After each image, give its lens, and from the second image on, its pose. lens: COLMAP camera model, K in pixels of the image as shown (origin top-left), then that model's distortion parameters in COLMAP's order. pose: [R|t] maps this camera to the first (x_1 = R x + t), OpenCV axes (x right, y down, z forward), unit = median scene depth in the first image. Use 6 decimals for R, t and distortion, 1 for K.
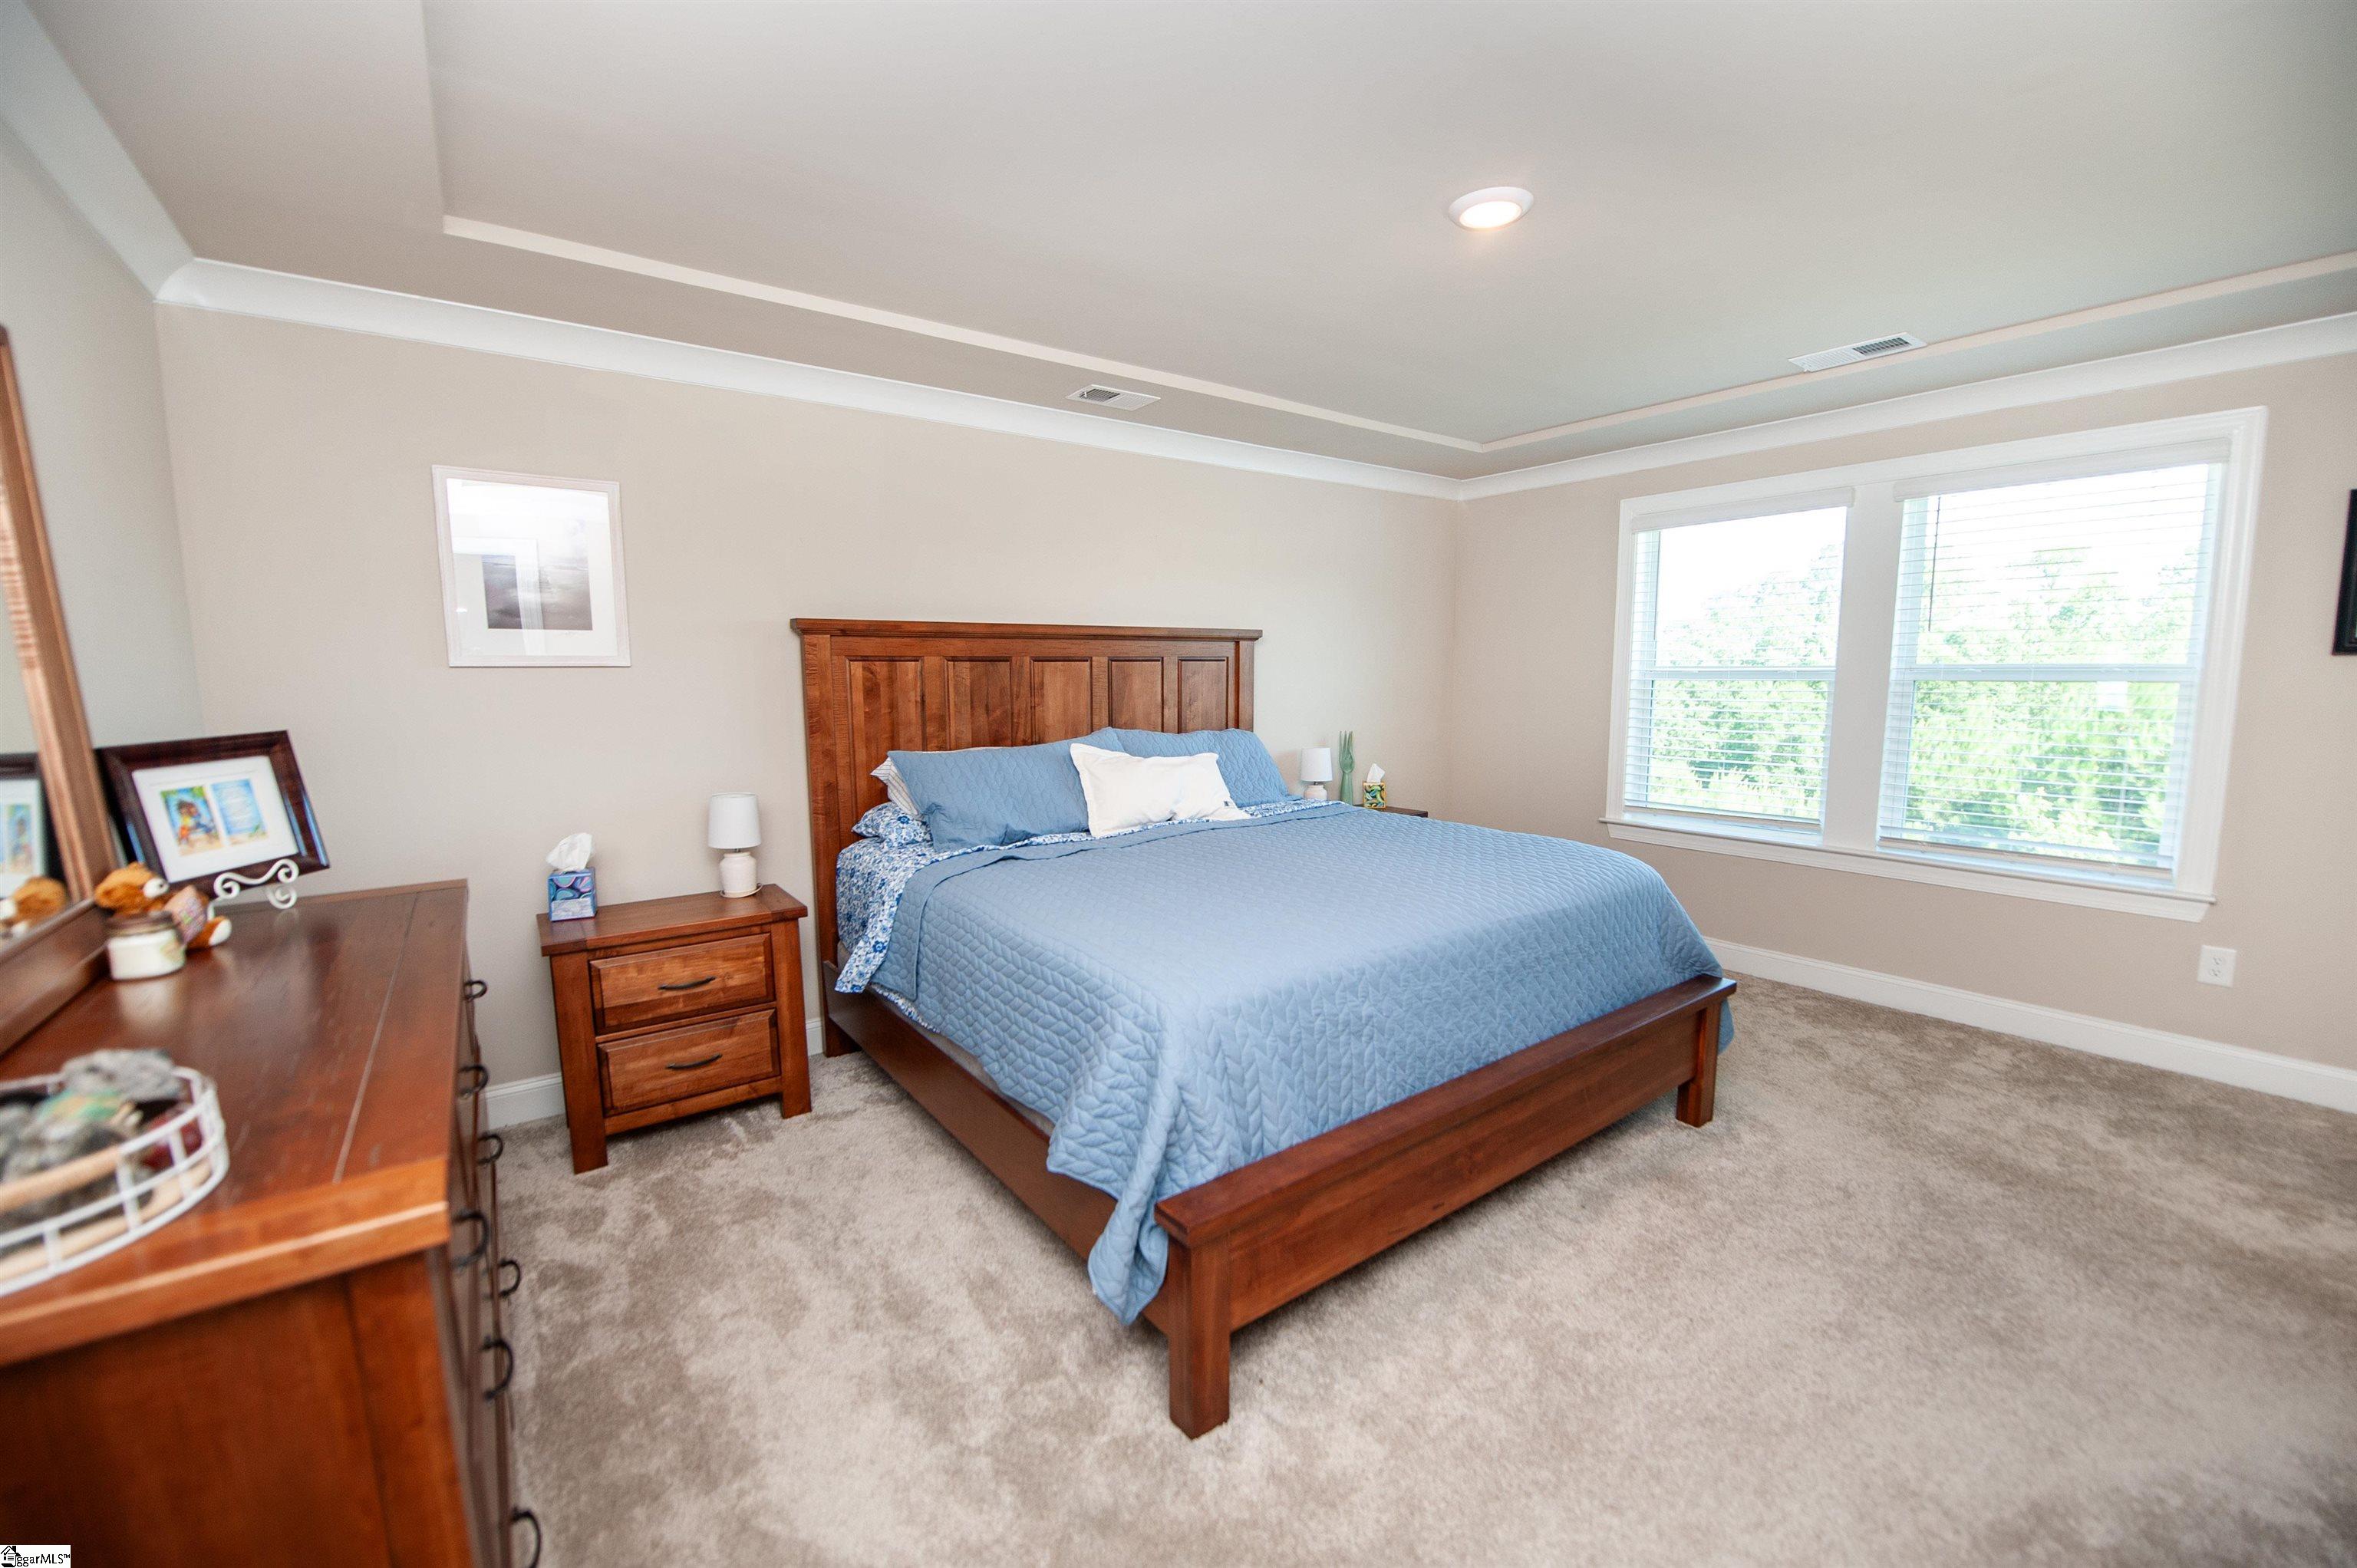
lens RADIAL K [[941.3, 0, 1178.5], [0, 941.3, 784.0], [0, 0, 1]] dist [0.000146, -0.018627]
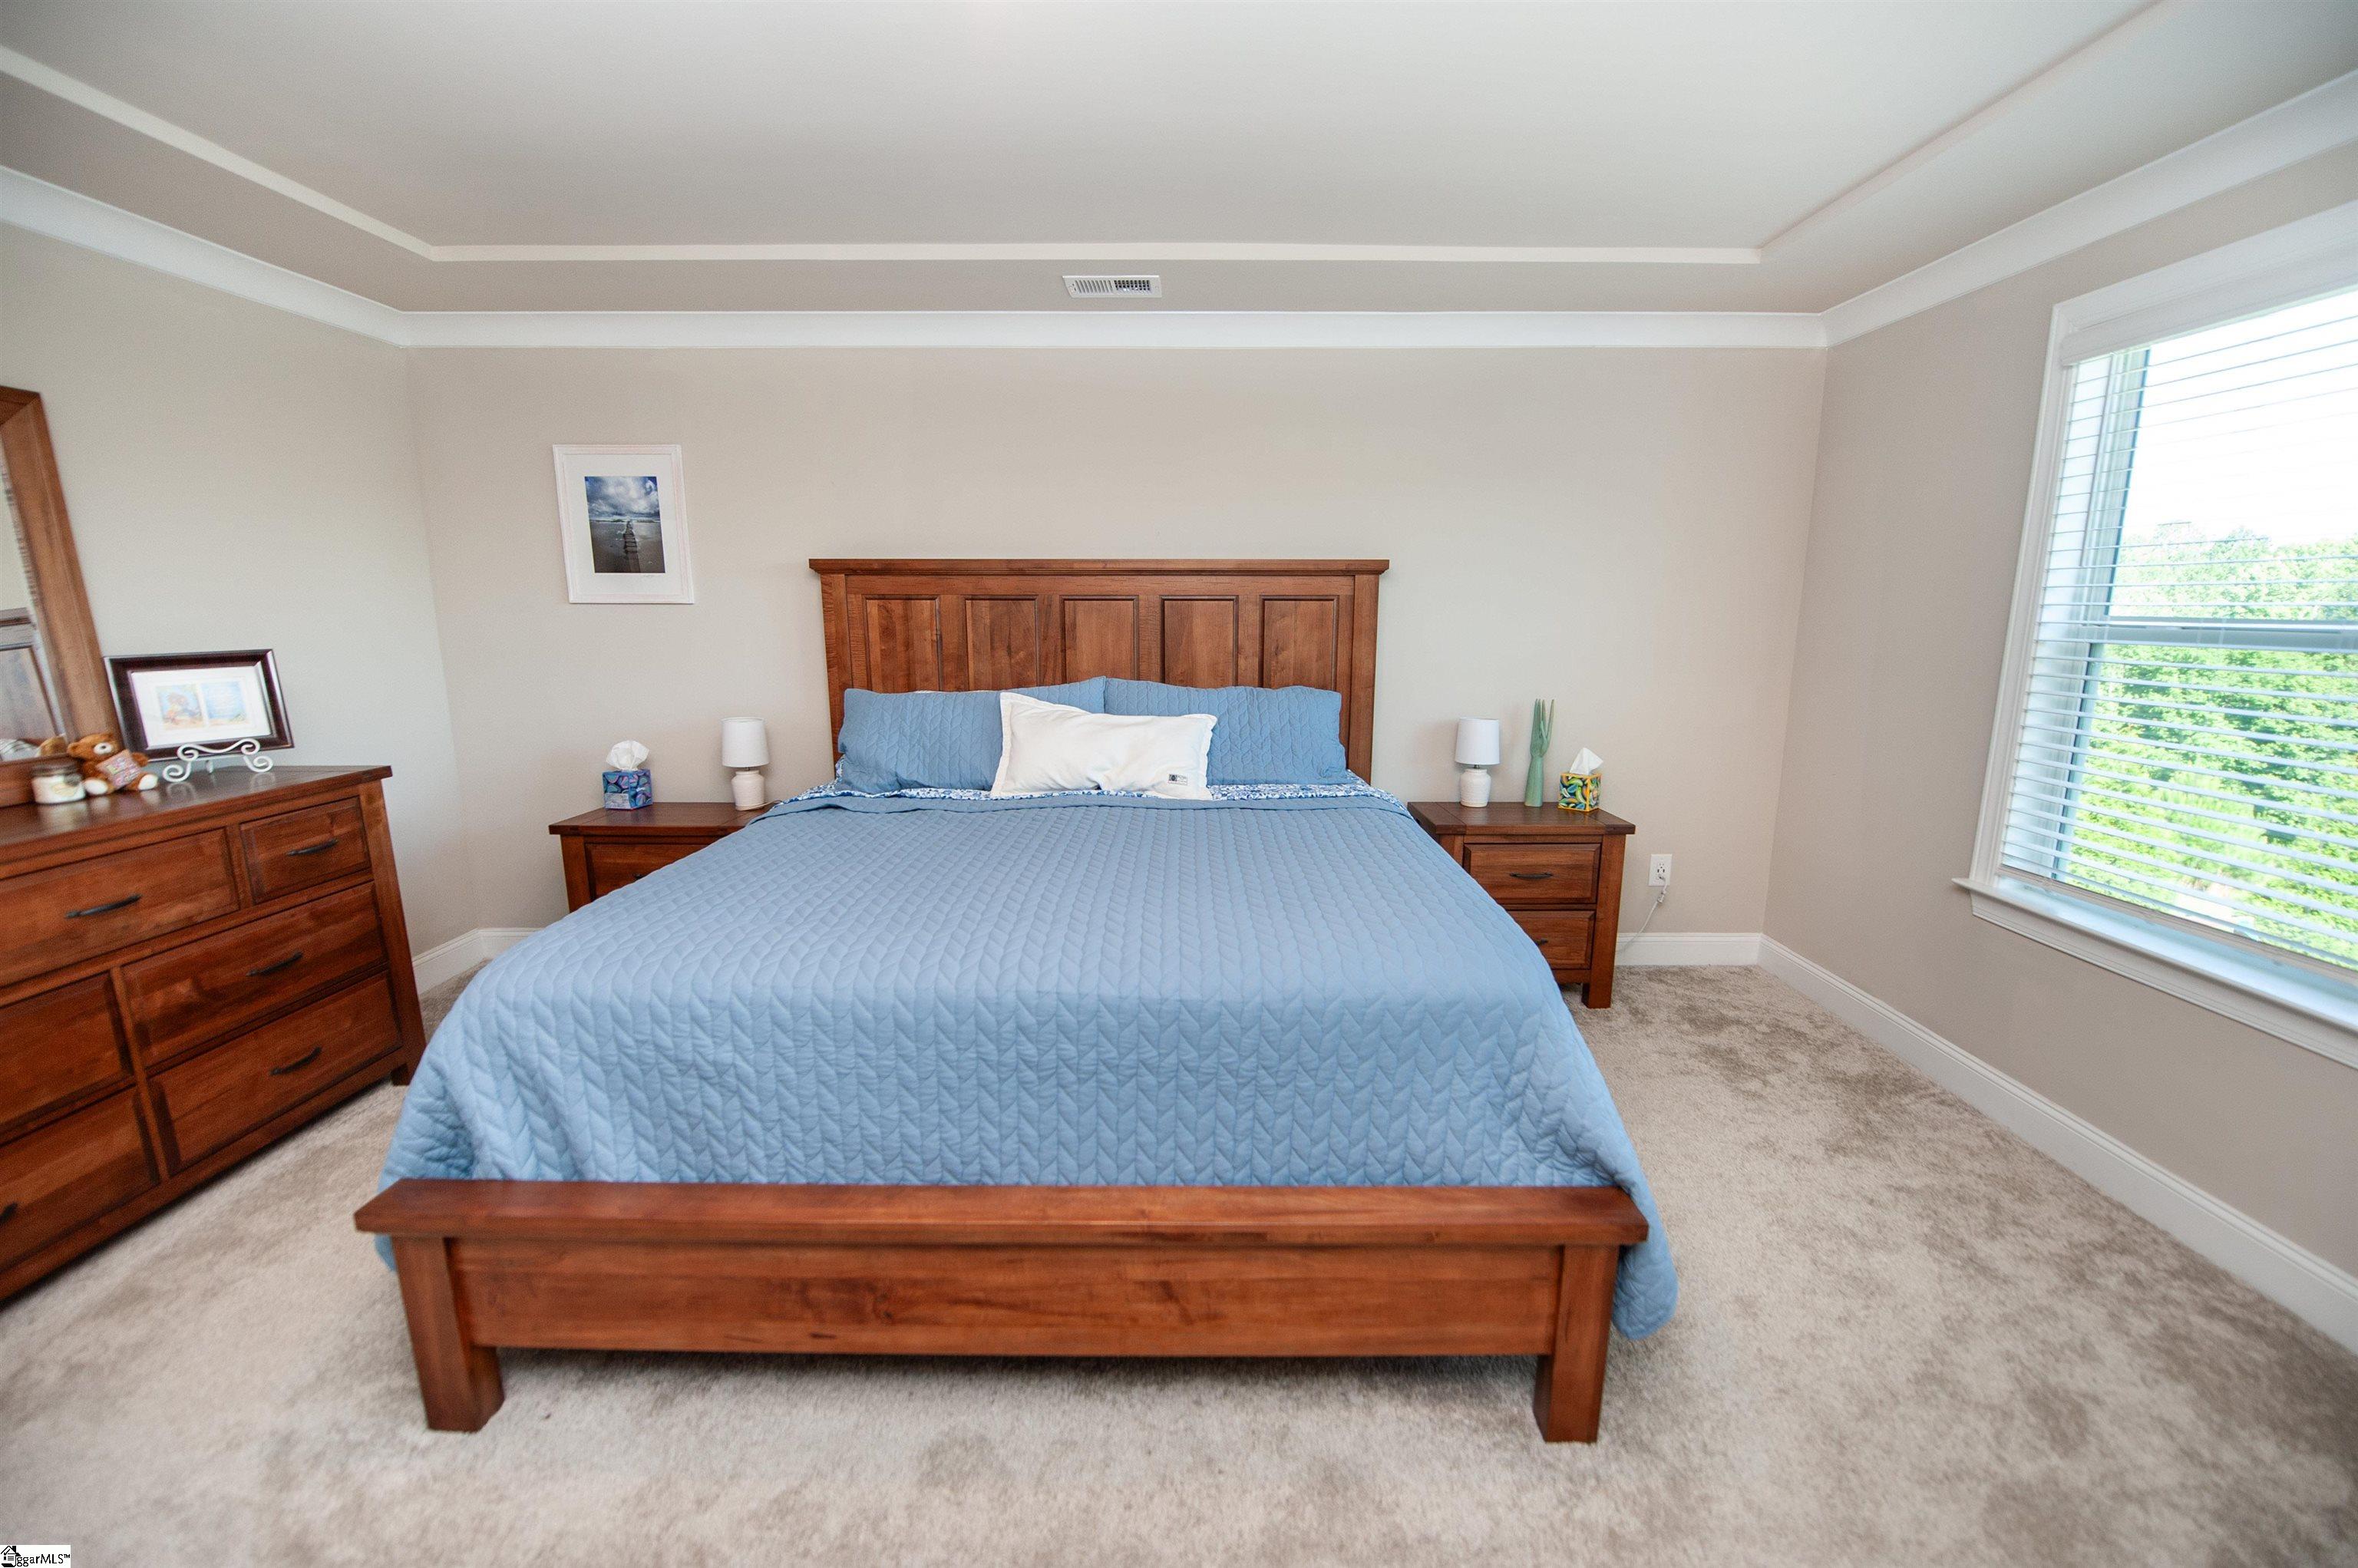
lens RADIAL K [[947.5, 0, 1187.3], [0, 947.5, 788.7], [0, 0, 1]] dist [-0.014416, -0.003792]
pose [[0.800609, 0.121372, -0.586766, 0.543233], [-0.080113, 0.992160, 0.095918, -0.049610], [0.593807, -0.029785, 0.804056, 0.349907]]
